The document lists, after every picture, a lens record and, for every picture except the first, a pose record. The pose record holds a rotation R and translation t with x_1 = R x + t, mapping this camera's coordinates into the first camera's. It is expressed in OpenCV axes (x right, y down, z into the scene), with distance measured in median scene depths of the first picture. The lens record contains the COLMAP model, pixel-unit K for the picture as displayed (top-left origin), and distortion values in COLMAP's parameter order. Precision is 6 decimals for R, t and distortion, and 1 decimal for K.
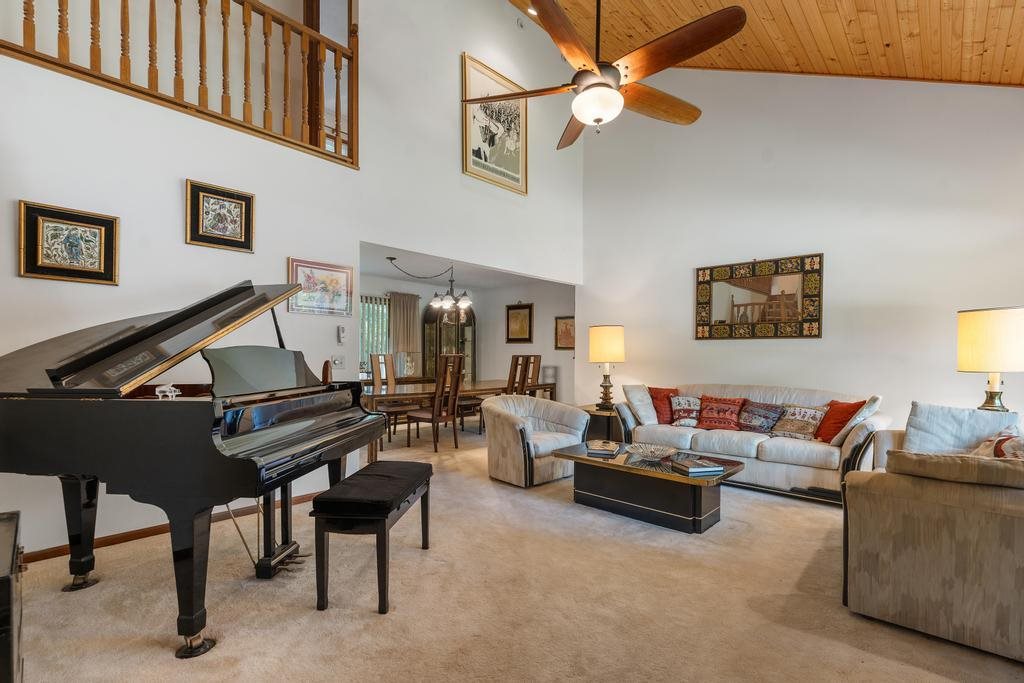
lens RADIAL K [[460.5, 0, 515.1], [0, 460.5, 361.2], [0, 0, 1]] dist [-0.007663, 0.001399]
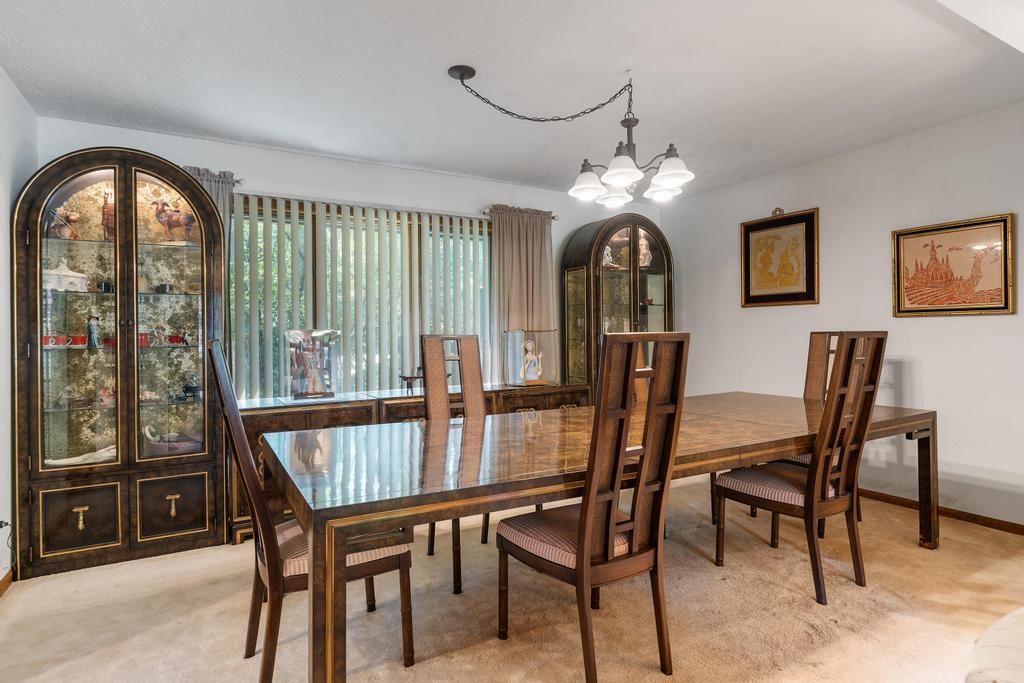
lens RADIAL K [[539.2, 0, 508.8], [0, 539.2, 339.7], [0, 0, 1]] dist [0.000591, 0.000027]
pose [[0.949707, -0.017133, -0.312670, -0.134922], [0.014559, 0.999838, -0.010566, -0.008980], [0.312800, 0.005482, 0.949803, 0.792576]]
